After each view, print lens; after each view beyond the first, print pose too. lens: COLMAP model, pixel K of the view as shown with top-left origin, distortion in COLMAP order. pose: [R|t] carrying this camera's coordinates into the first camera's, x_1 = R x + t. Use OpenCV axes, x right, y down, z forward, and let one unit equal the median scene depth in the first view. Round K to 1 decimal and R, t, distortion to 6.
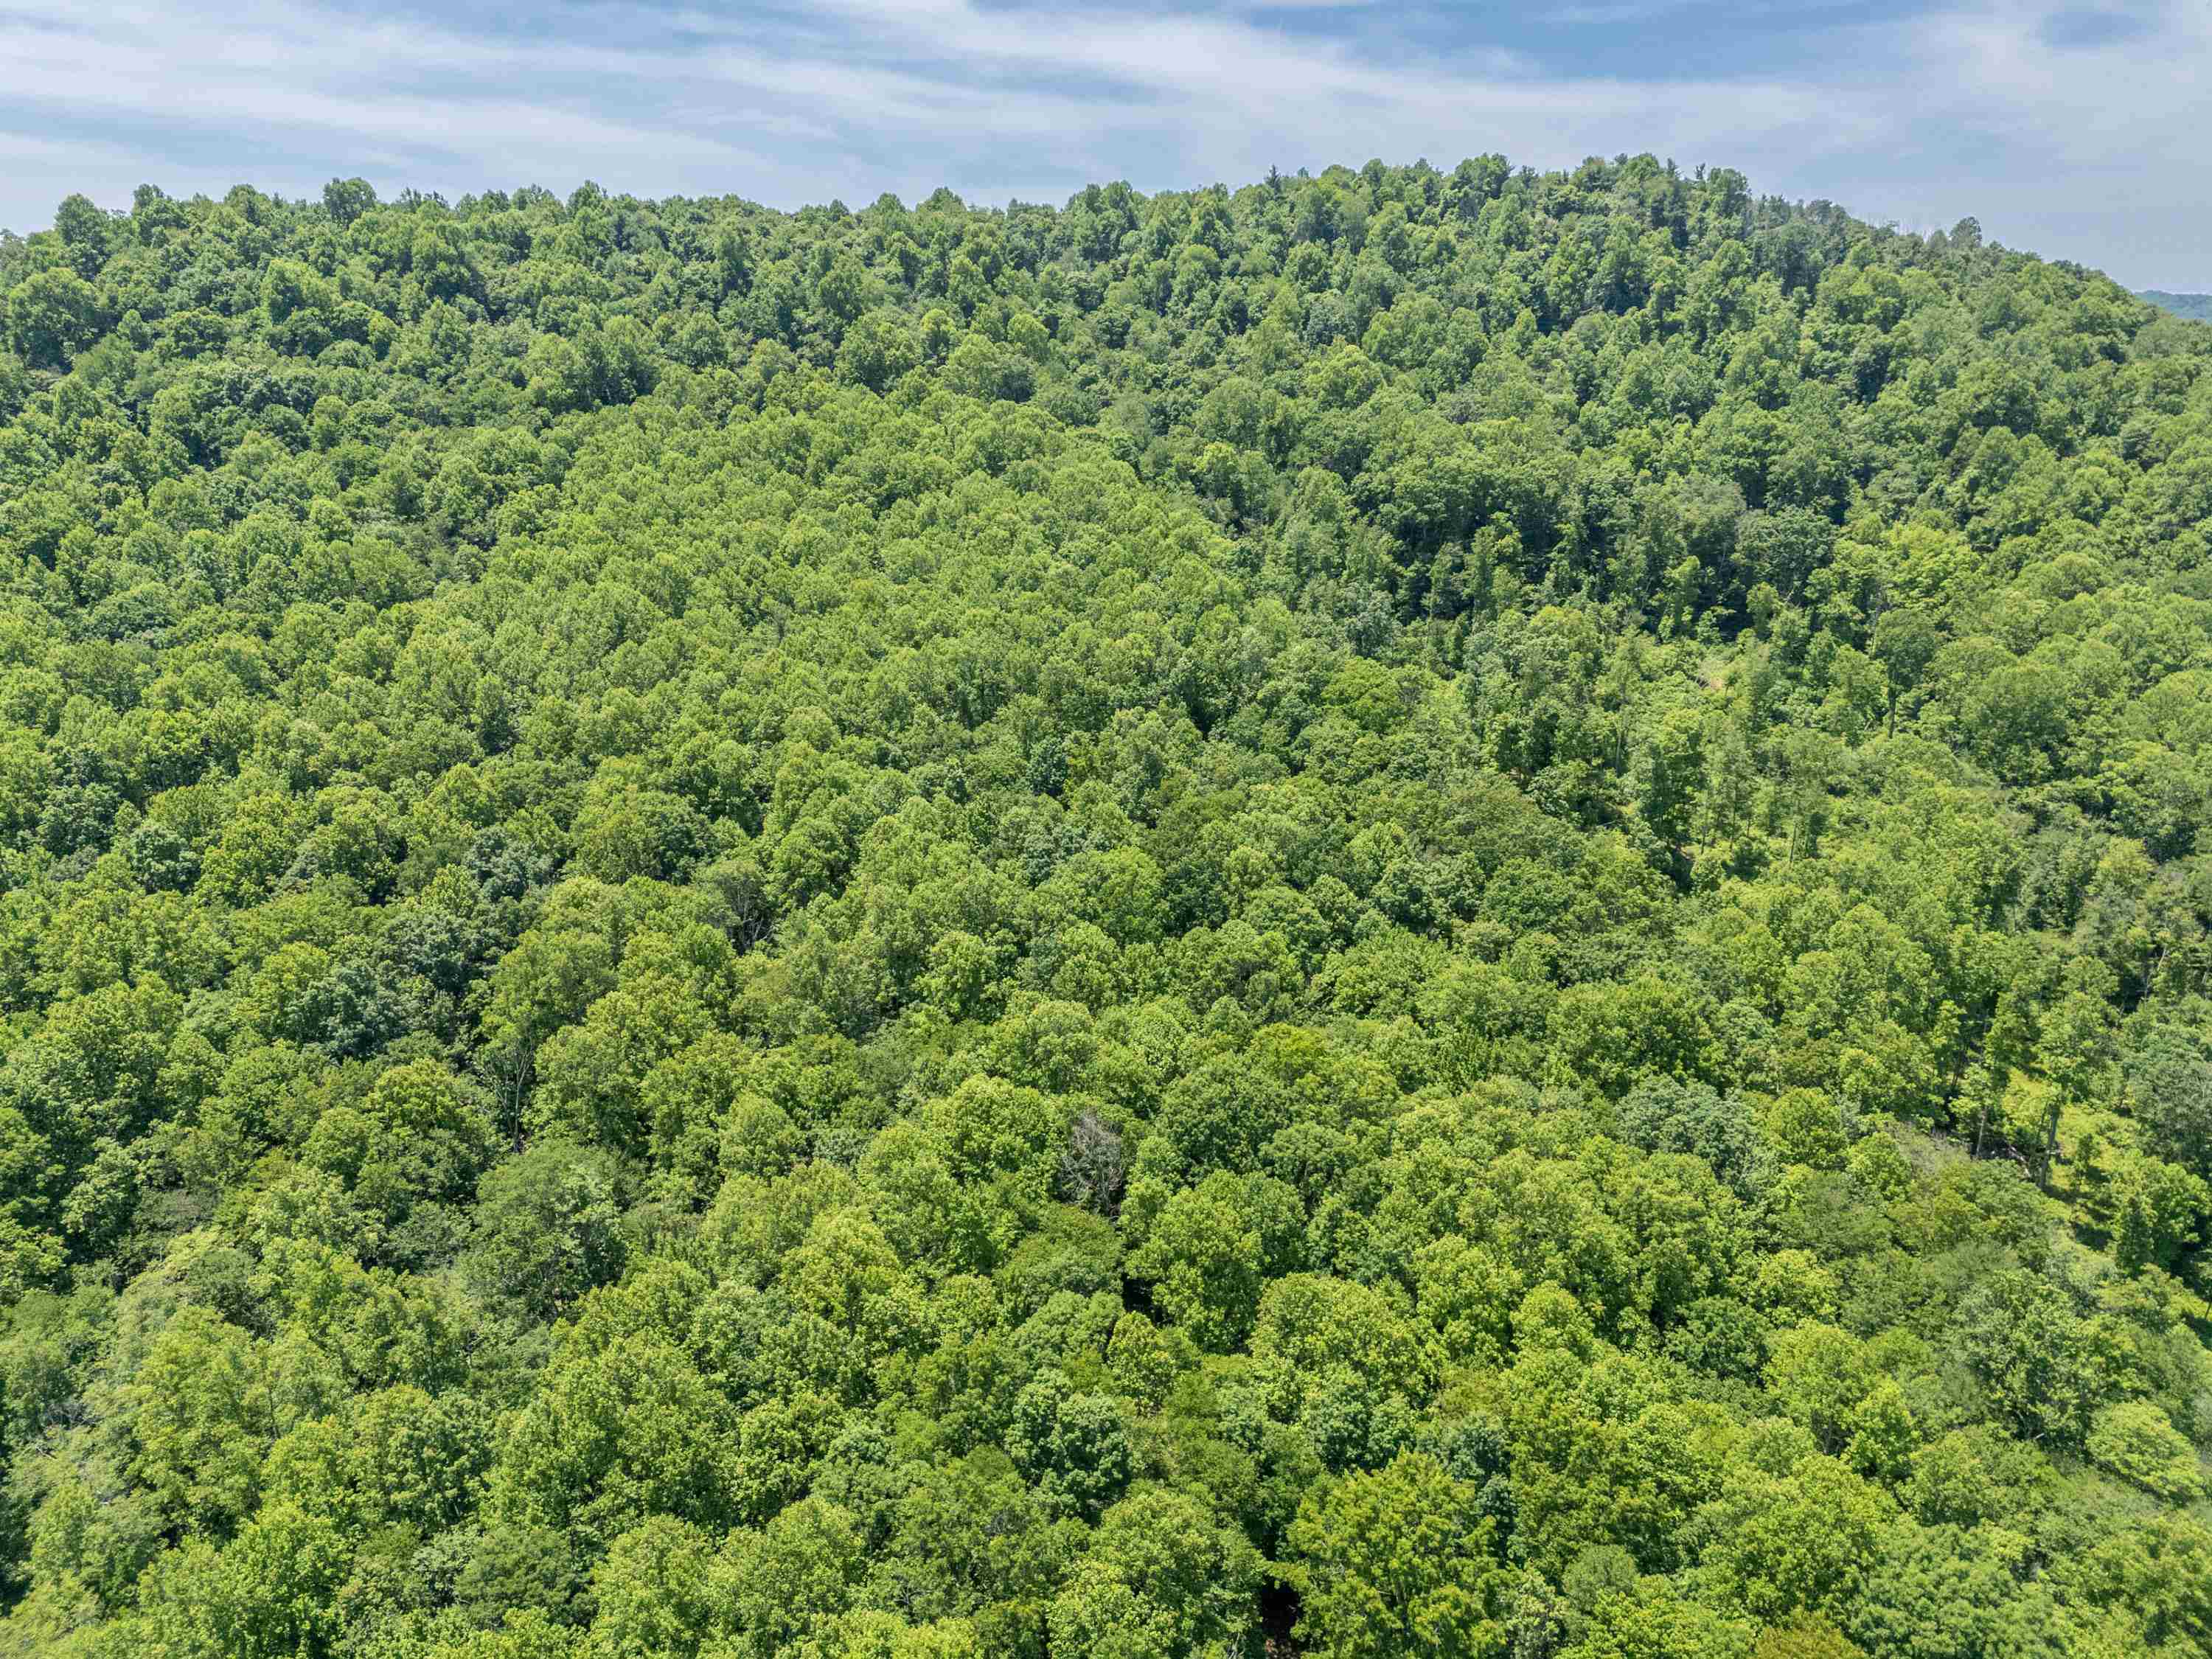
lens RADIAL K [[1644.9, 0, 1092.1], [0, 1644.9, 809.5], [0, 0, 1]] dist [0.082186, -0.074749]
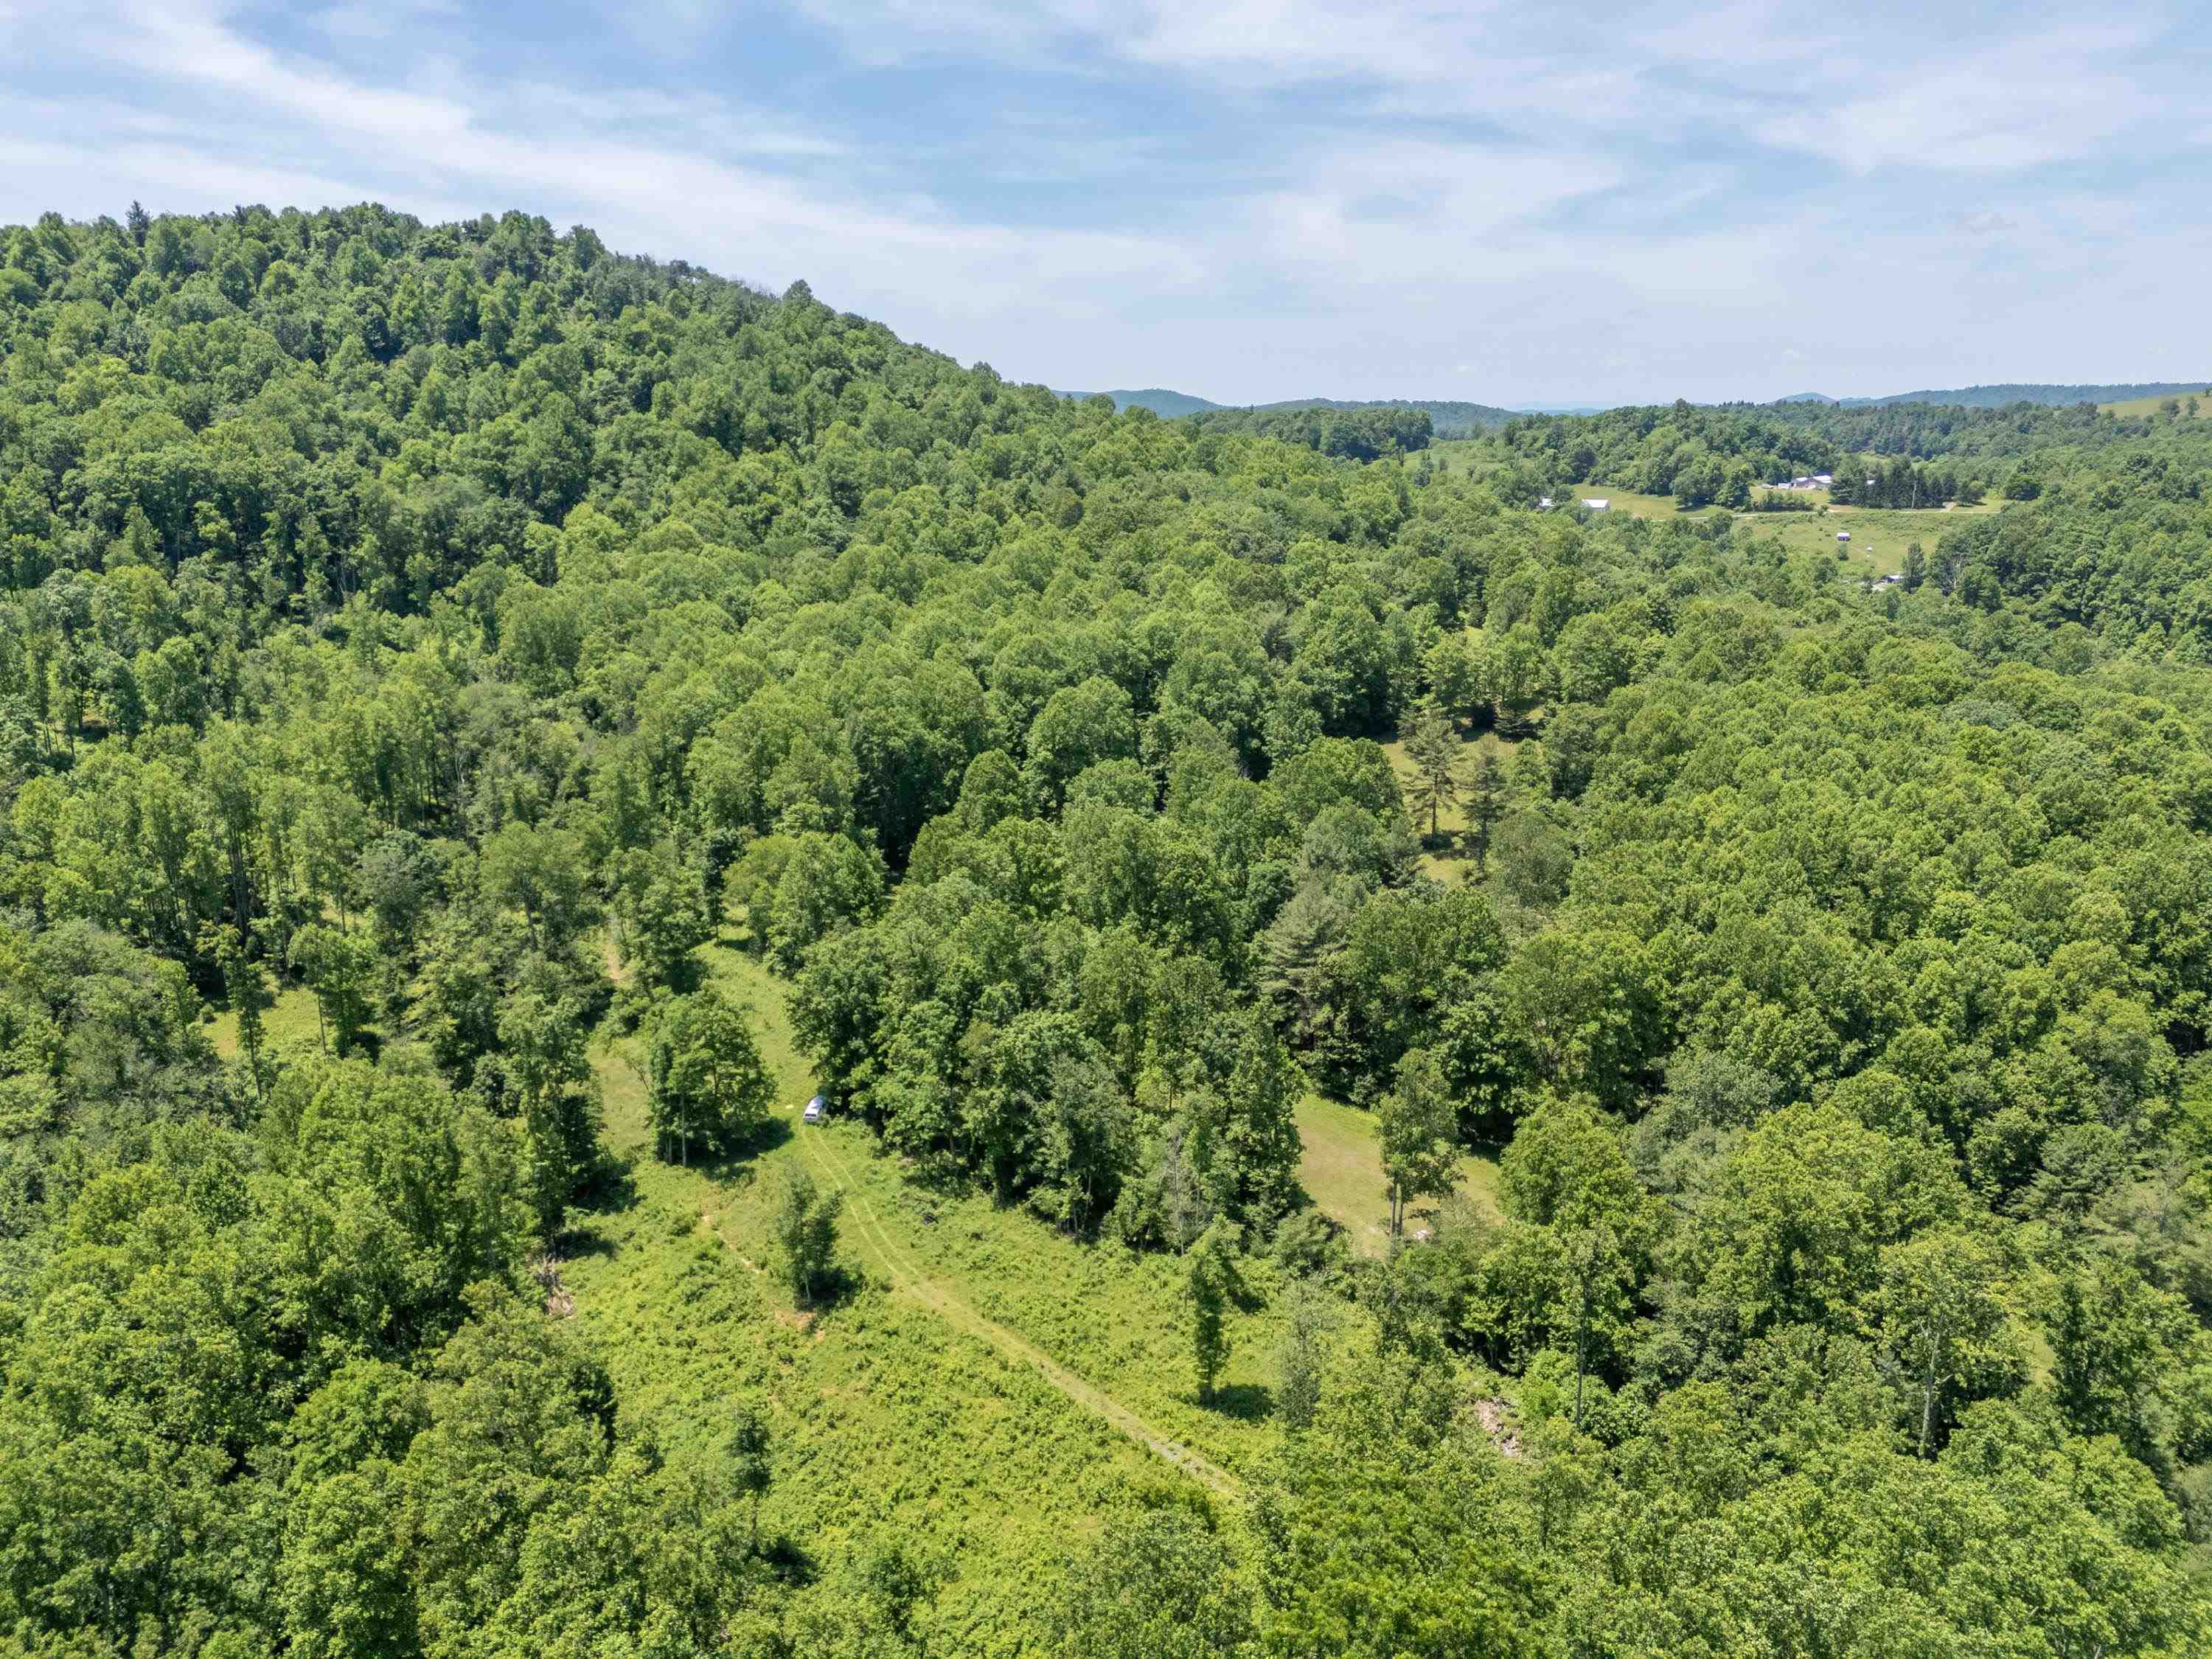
lens RADIAL K [[1644.9, 0, 1110.7], [0, 1644.9, 835.8], [0, 0, 1]] dist [0.082186, -0.074749]
pose [[0.931350, -0.090337, 0.352741, 0.337266], [0.107309, 0.993808, -0.028817, 0.108037], [-0.347953, 0.064691, 0.935277, -0.160614]]
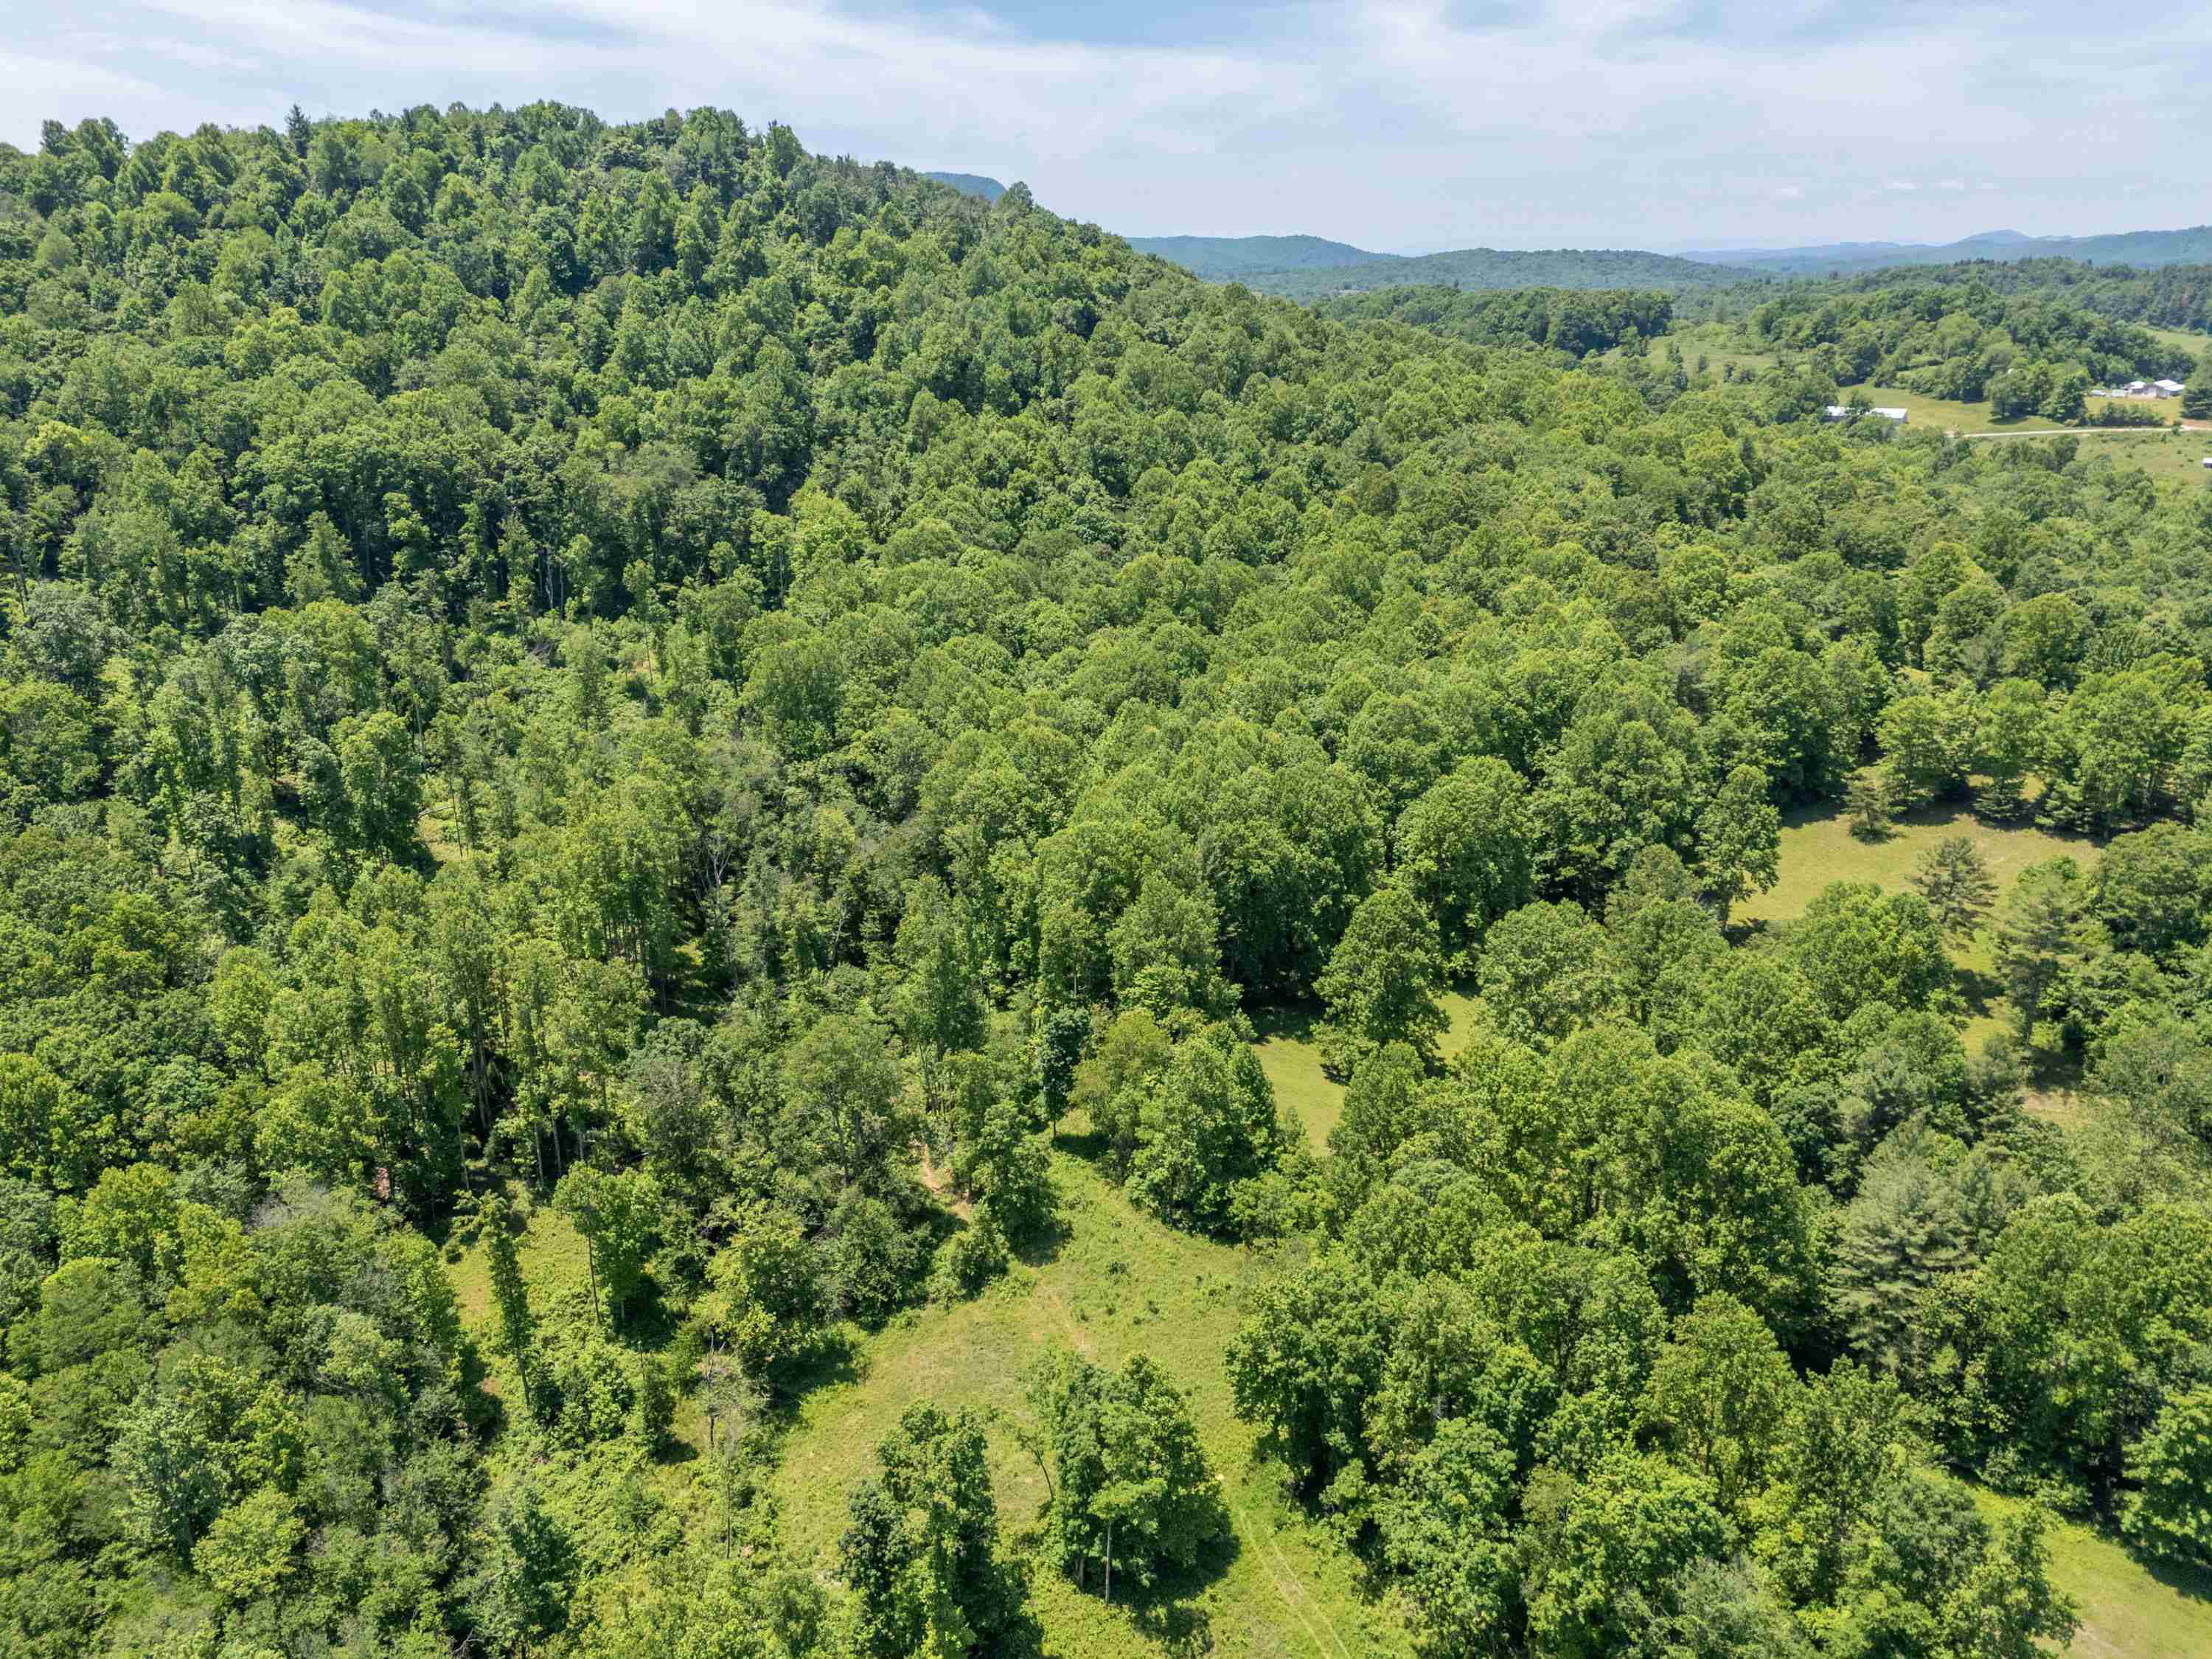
lens RADIAL K [[1644.9, 0, 1098.3], [0, 1644.9, 833.5], [0, 0, 1]] dist [0.082186, -0.074749]
pose [[0.956895, -0.101014, 0.272300, 0.302574], [0.091137, 0.994646, 0.048715, -0.001366], [-0.275764, -0.021798, 0.960978, 0.002421]]
